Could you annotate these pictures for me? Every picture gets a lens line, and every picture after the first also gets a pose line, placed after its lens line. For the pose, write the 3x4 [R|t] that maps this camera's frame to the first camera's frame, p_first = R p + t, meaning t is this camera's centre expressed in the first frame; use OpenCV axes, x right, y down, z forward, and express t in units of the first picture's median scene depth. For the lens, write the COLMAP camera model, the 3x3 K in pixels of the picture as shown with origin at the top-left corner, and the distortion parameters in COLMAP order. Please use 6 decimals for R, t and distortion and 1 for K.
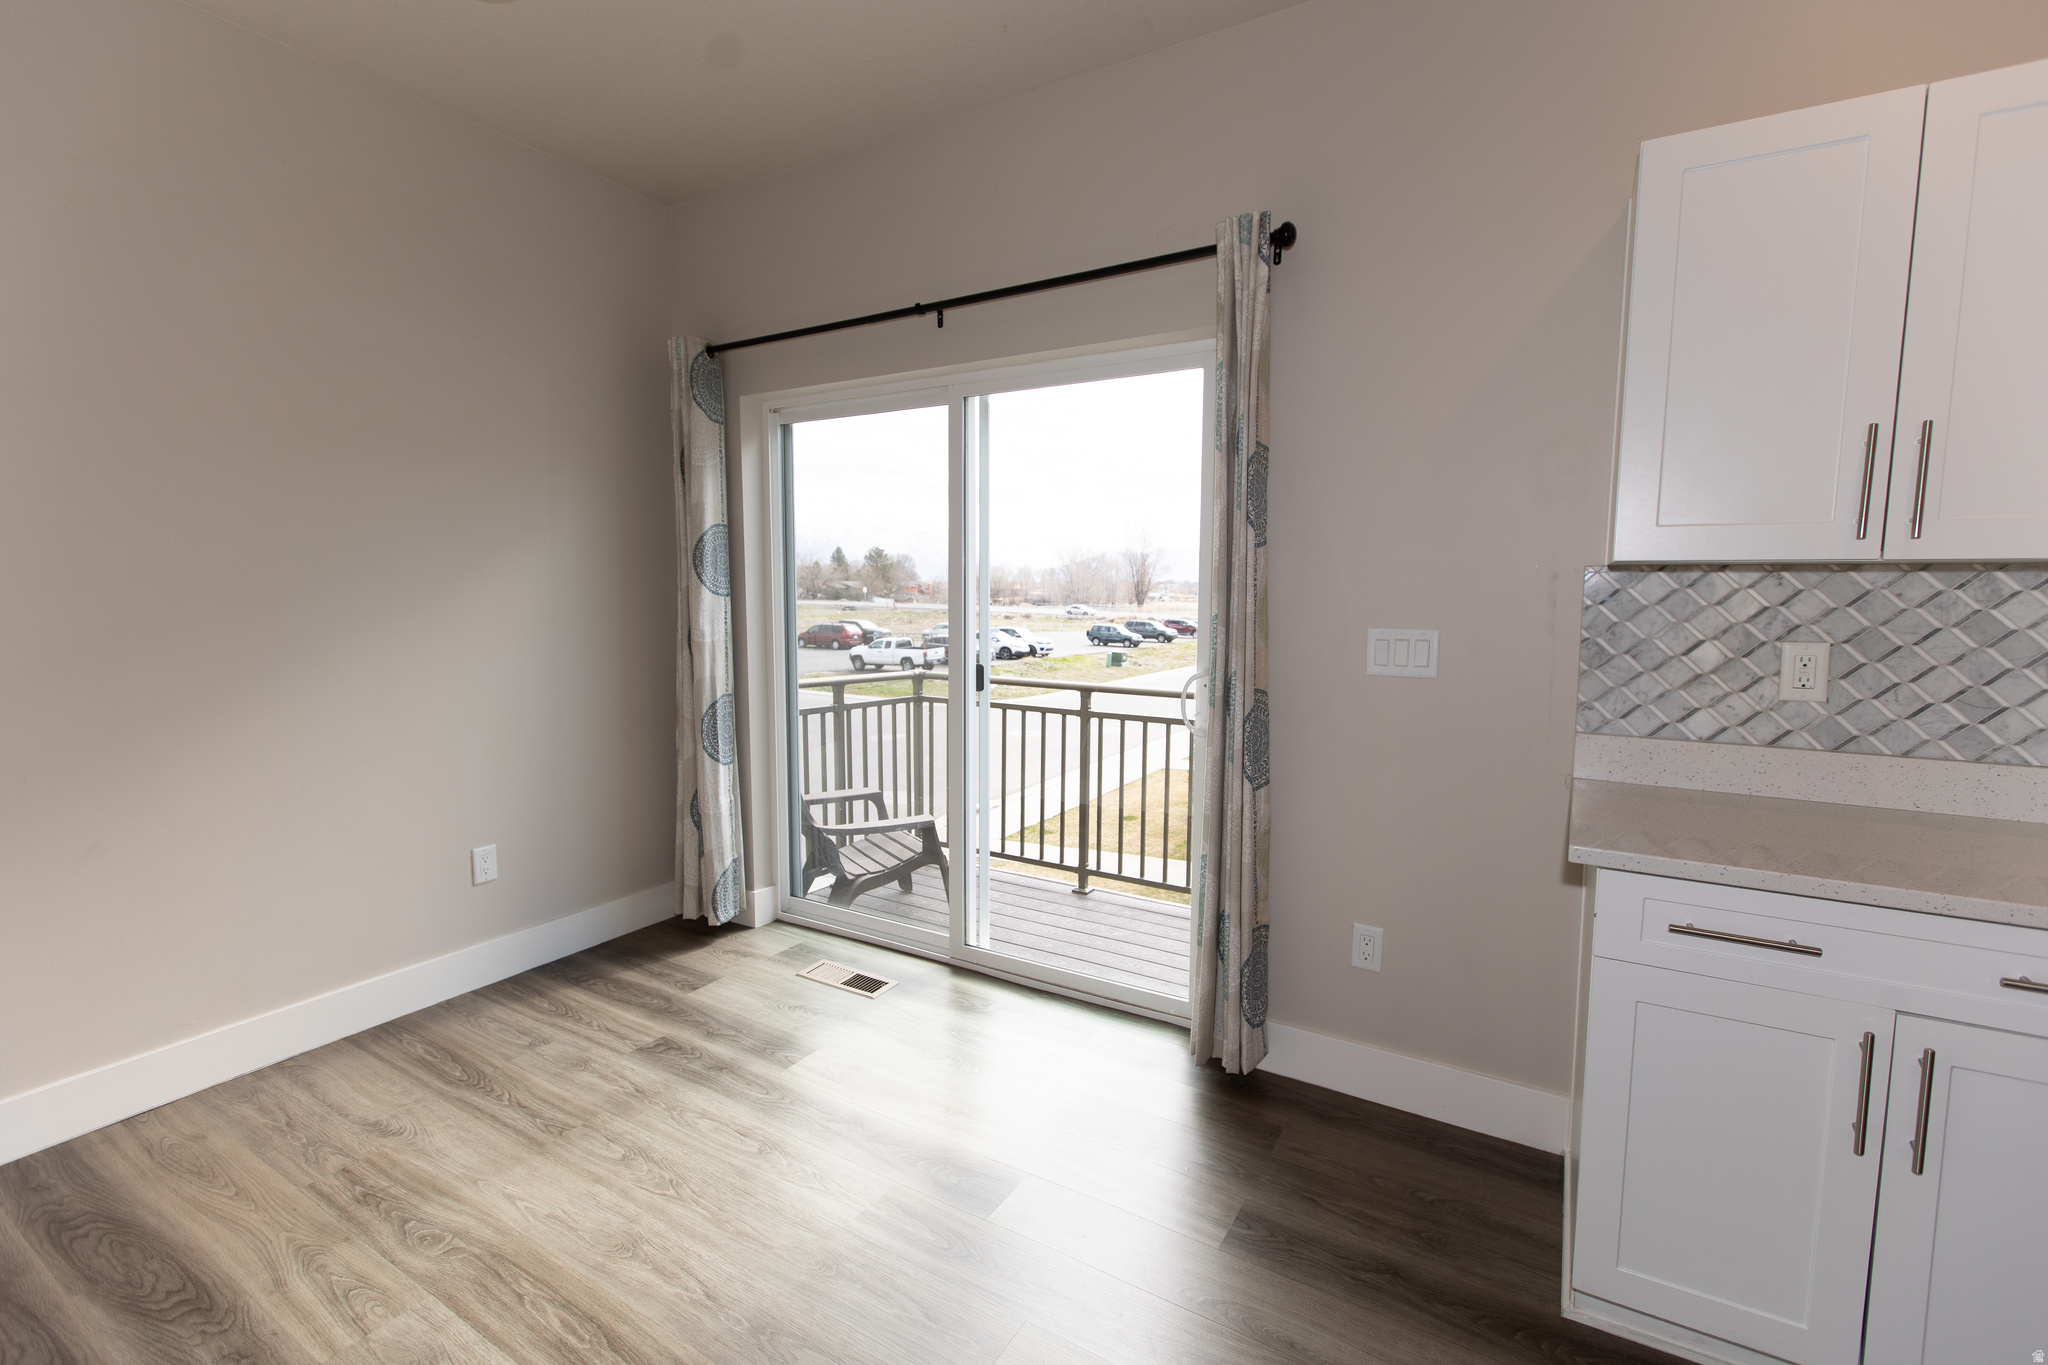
lens RADIAL K [[917.5, 0, 1014.3], [0, 917.5, 703.0], [0, 0, 1]] dist [-0.000576, -0.000210]
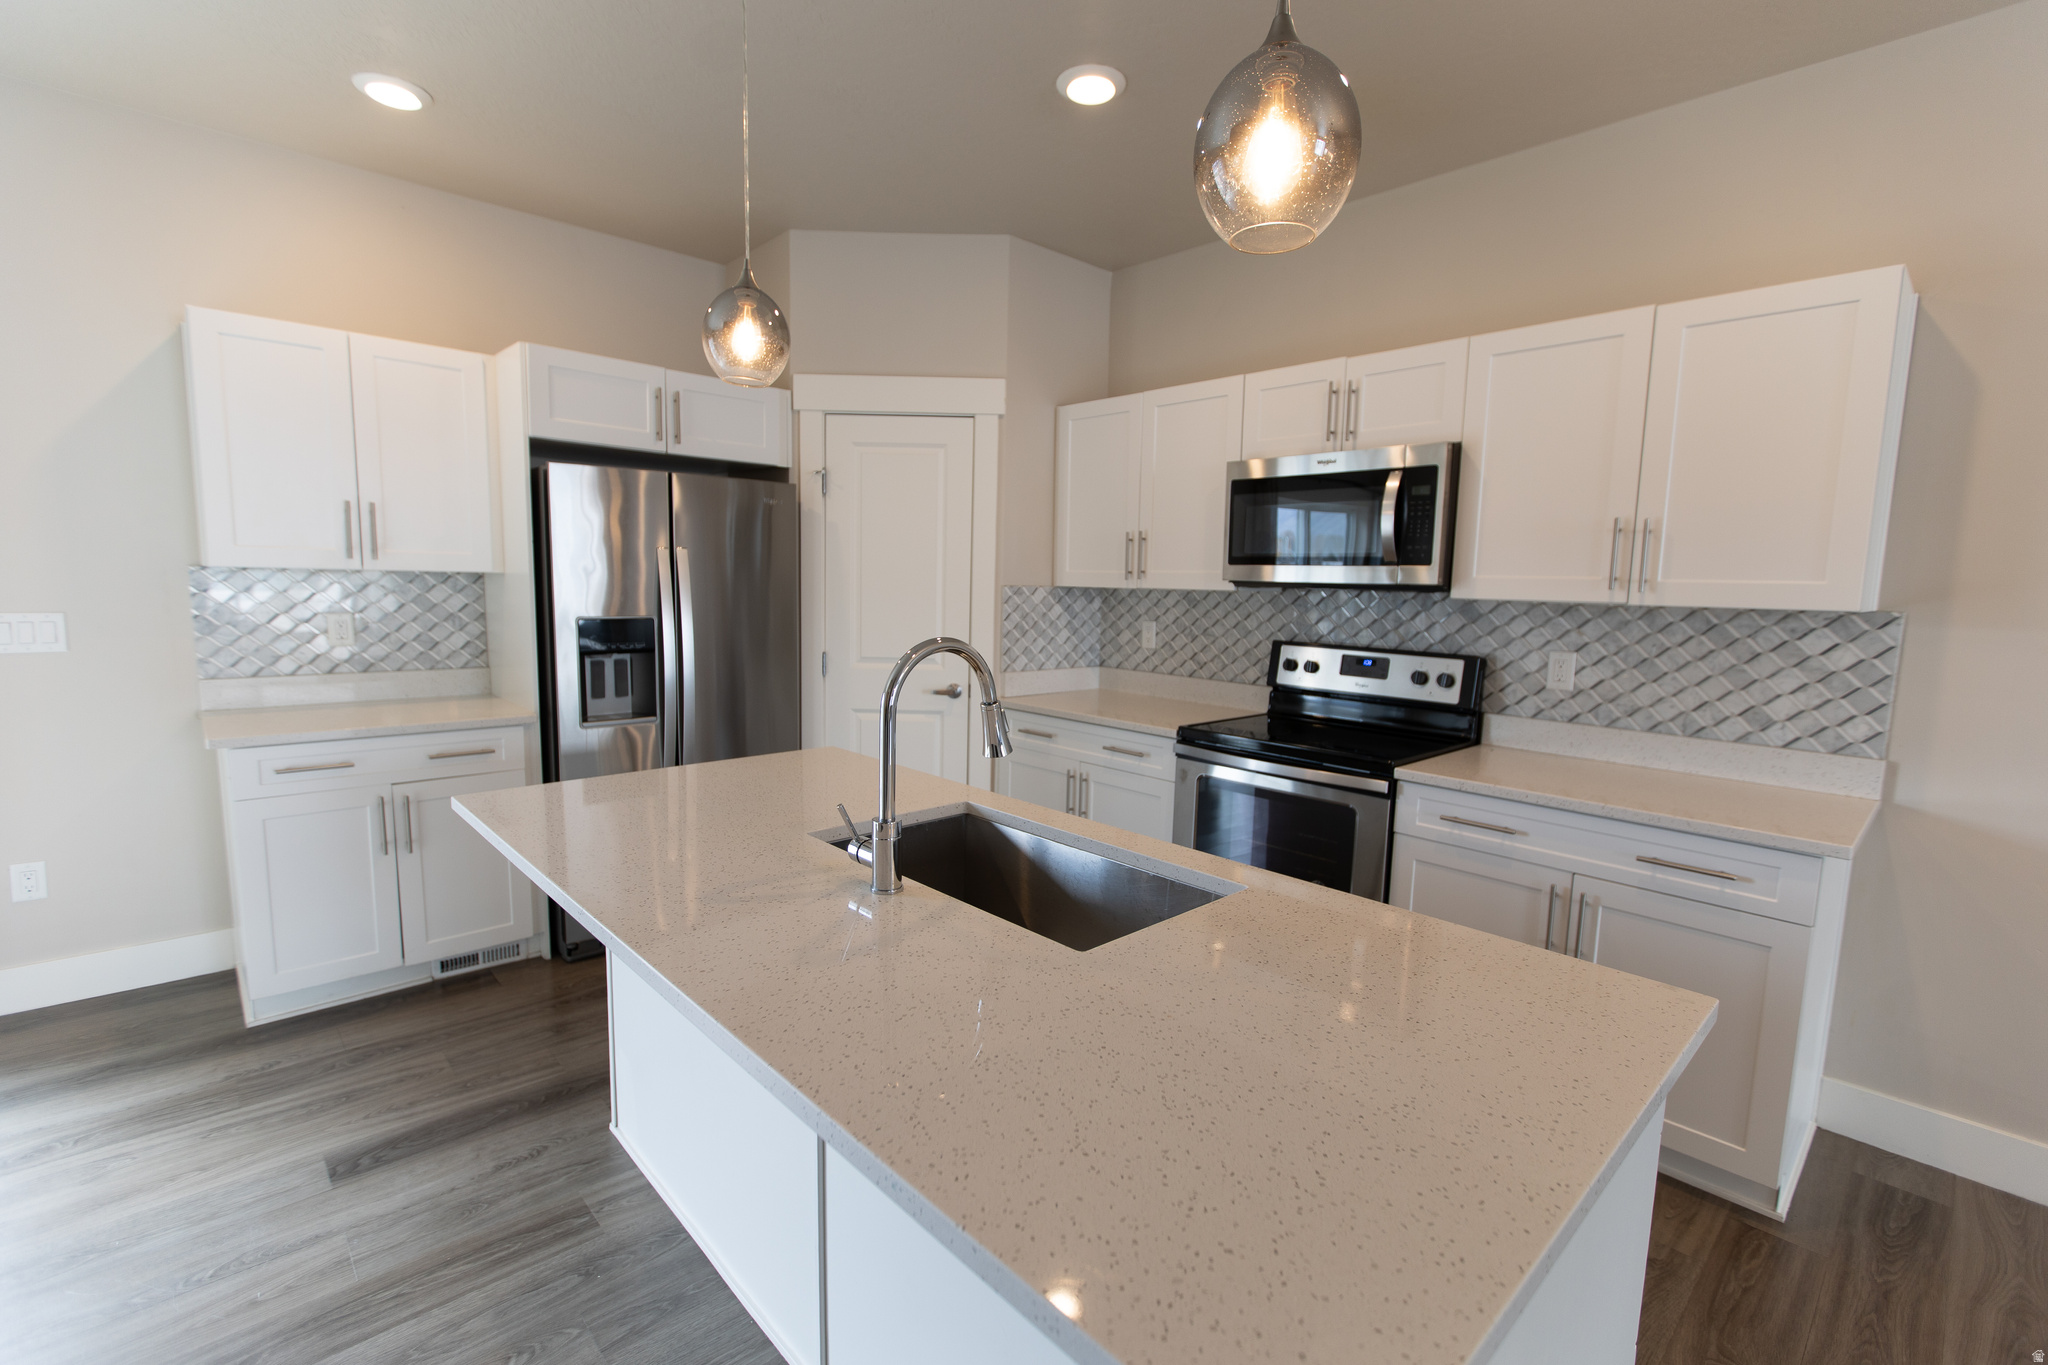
lens RADIAL K [[917.5, 0, 1025.5], [0, 917.5, 668.0], [0, 0, 1]] dist [-0.000576, -0.000210]
pose [[0.271787, -0.089300, 0.958205, -0.456749], [0.102411, 0.992715, 0.063468, 0.059613], [-0.956893, 0.080881, 0.278952, -0.714270]]
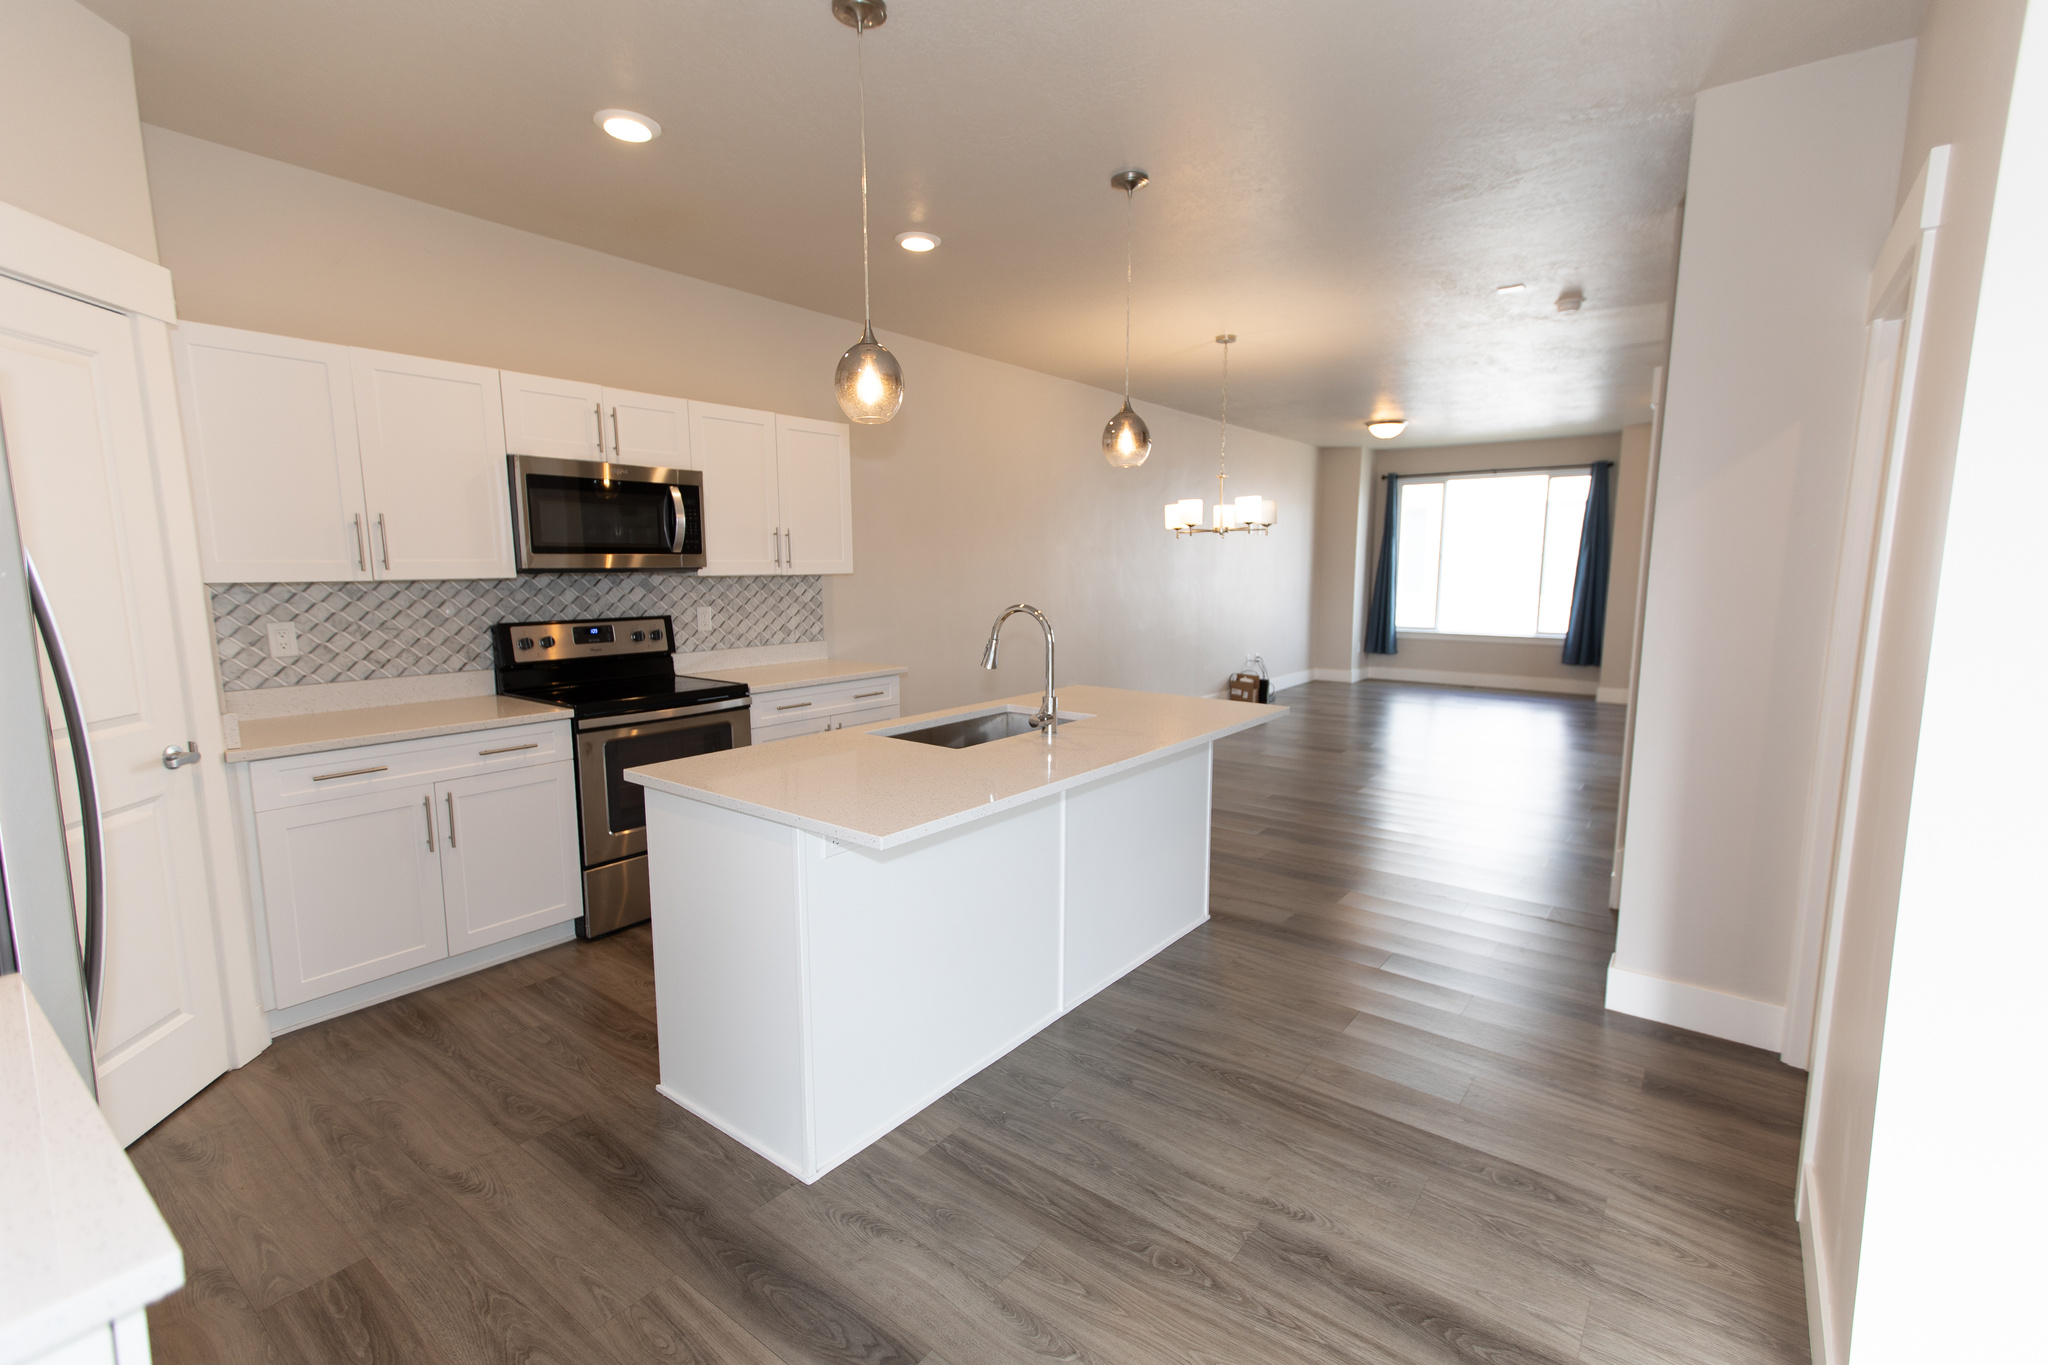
lens RADIAL K [[917.5, 0, 1036.8], [0, 917.5, 670.0], [0, 0, 1]] dist [-0.000576, -0.000210]
pose [[-0.995125, -0.013562, 0.097684, 0.112056], [0.010933, 0.969222, 0.245946, -0.190903], [-0.098013, 0.245815, -0.964349, 1.059184]]
